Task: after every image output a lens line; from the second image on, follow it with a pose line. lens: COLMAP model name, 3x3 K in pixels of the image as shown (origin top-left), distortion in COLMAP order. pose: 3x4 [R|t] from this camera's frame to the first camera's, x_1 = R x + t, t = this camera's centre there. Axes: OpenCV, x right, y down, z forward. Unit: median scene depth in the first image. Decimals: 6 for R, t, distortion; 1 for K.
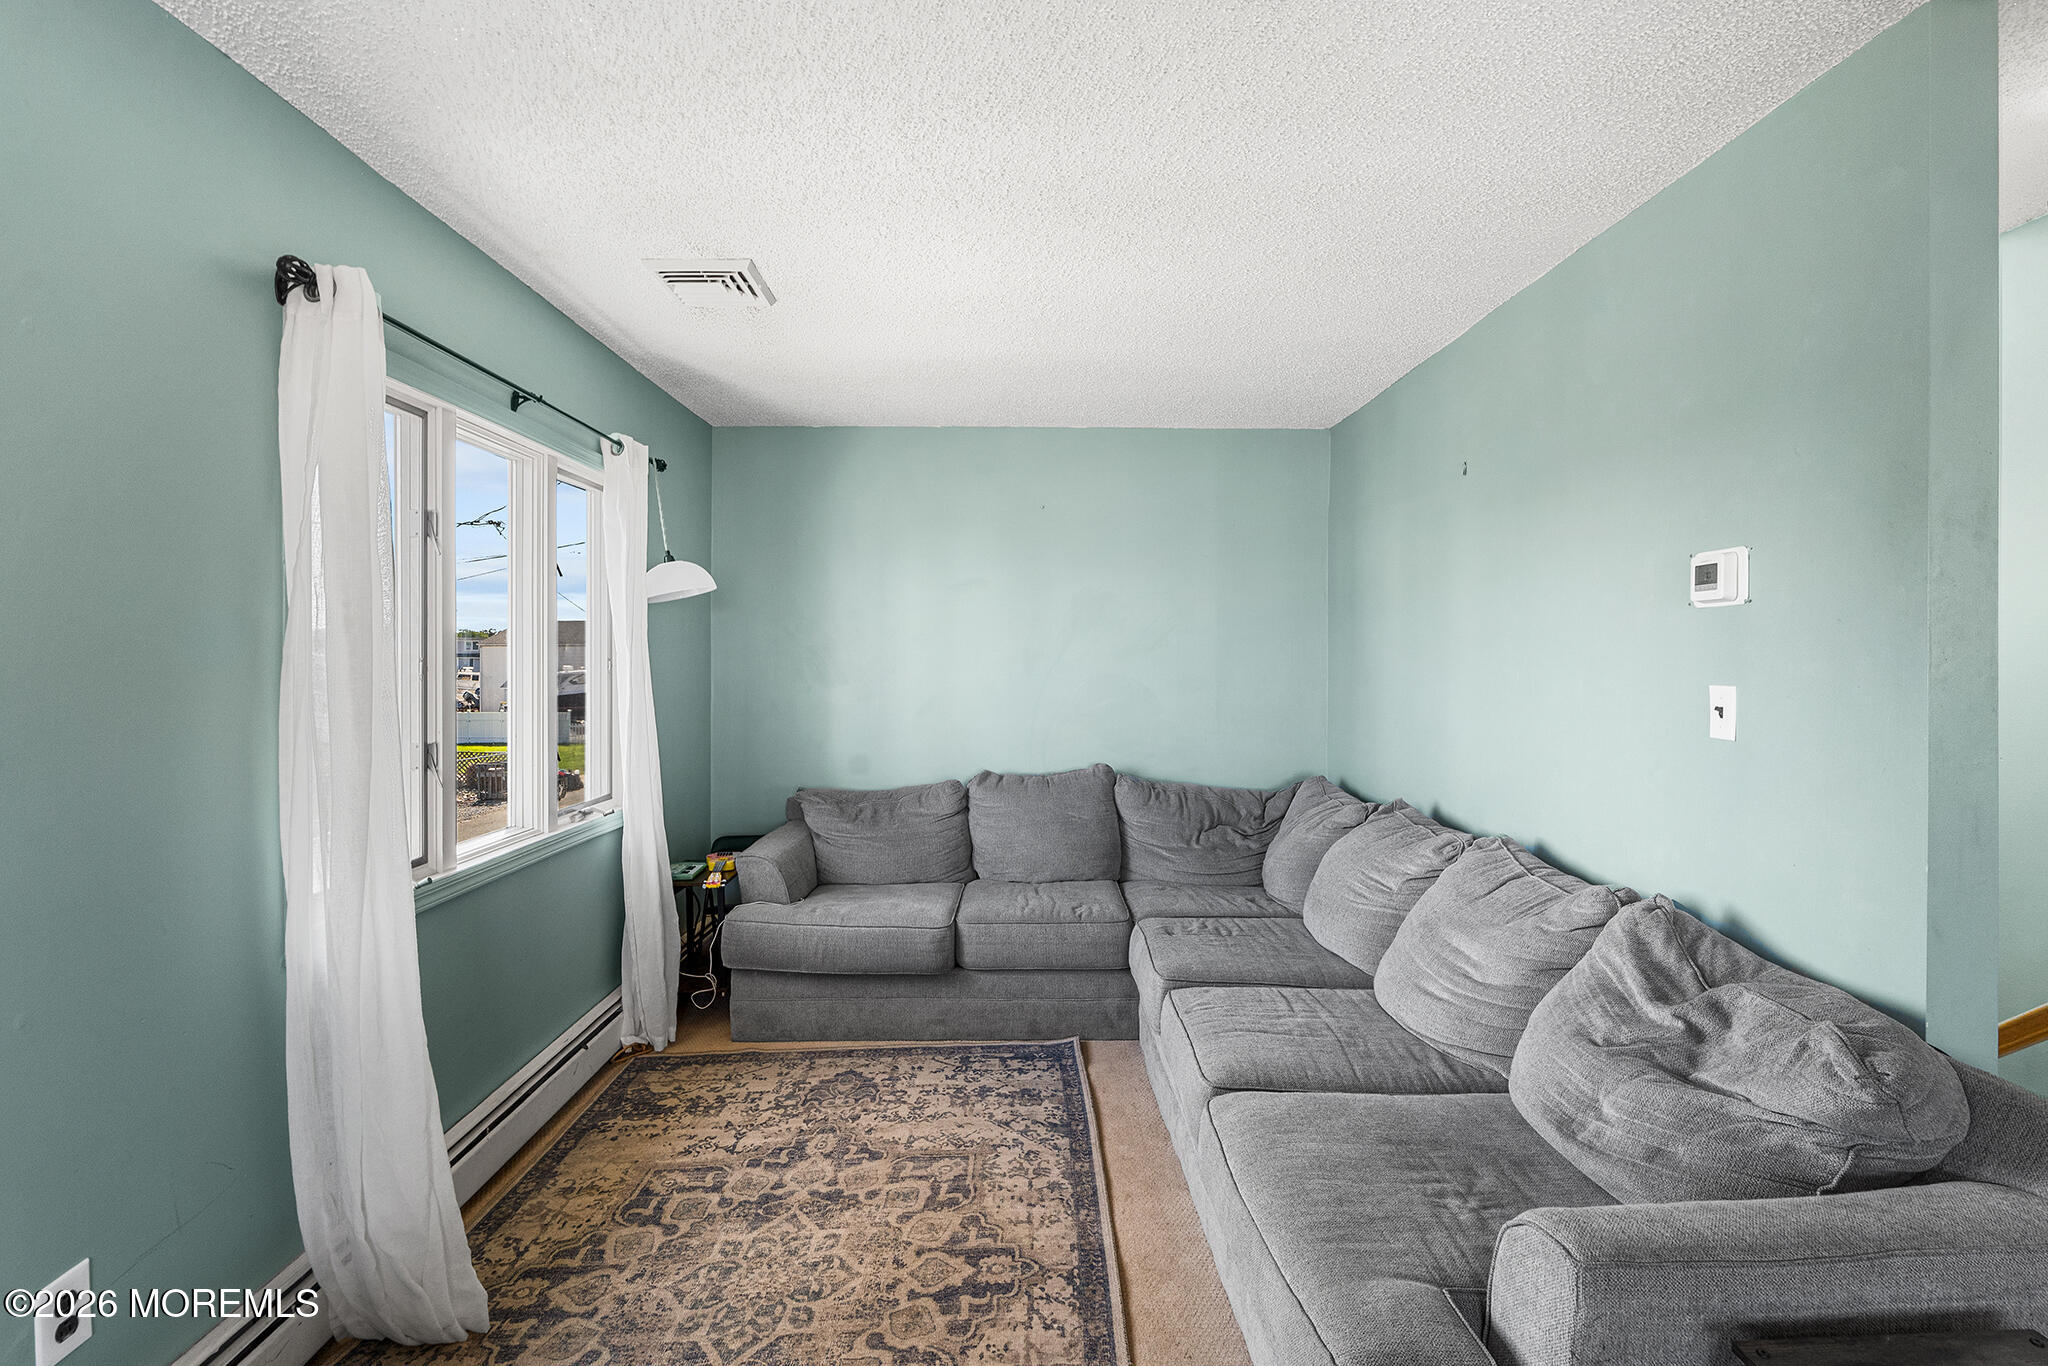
lens RADIAL K [[926.3, 0, 1028.7], [0, 926.3, 644.8], [0, 0, 1]] dist [-0.005741, -0.000215]
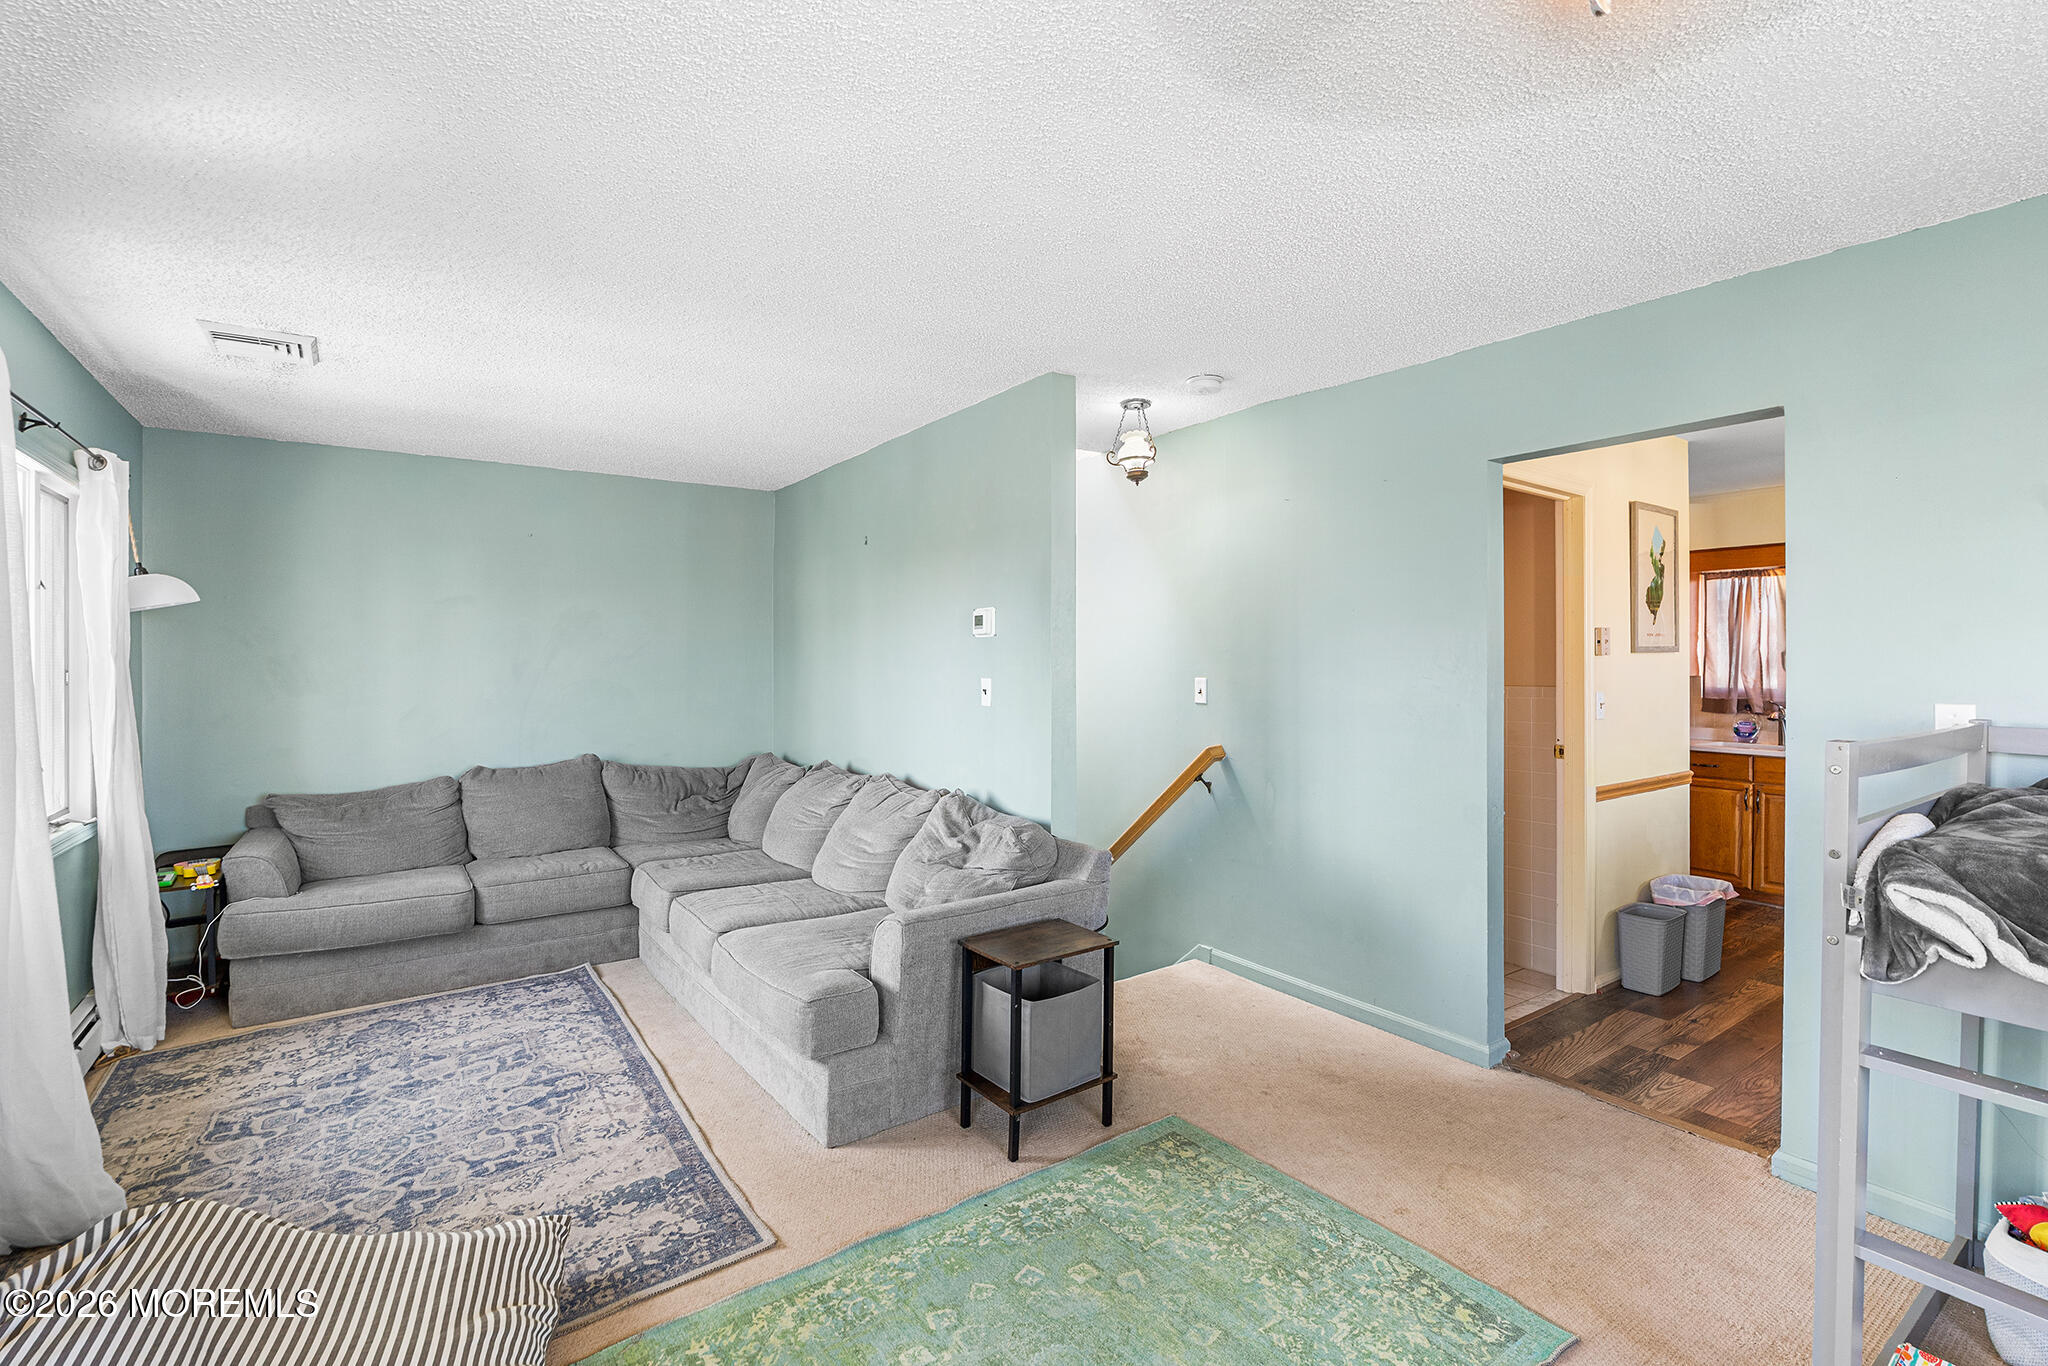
lens RADIAL K [[927.1, 0, 1023.1], [0, 927.1, 674.5], [0, 0, 1]] dist [-0.005146, 0.000959]
pose [[0.827867, -0.012759, 0.560779, -0.191916], [-0.002170, 0.999661, 0.025949, -0.009770], [-0.560920, -0.022699, 0.827559, -0.457809]]
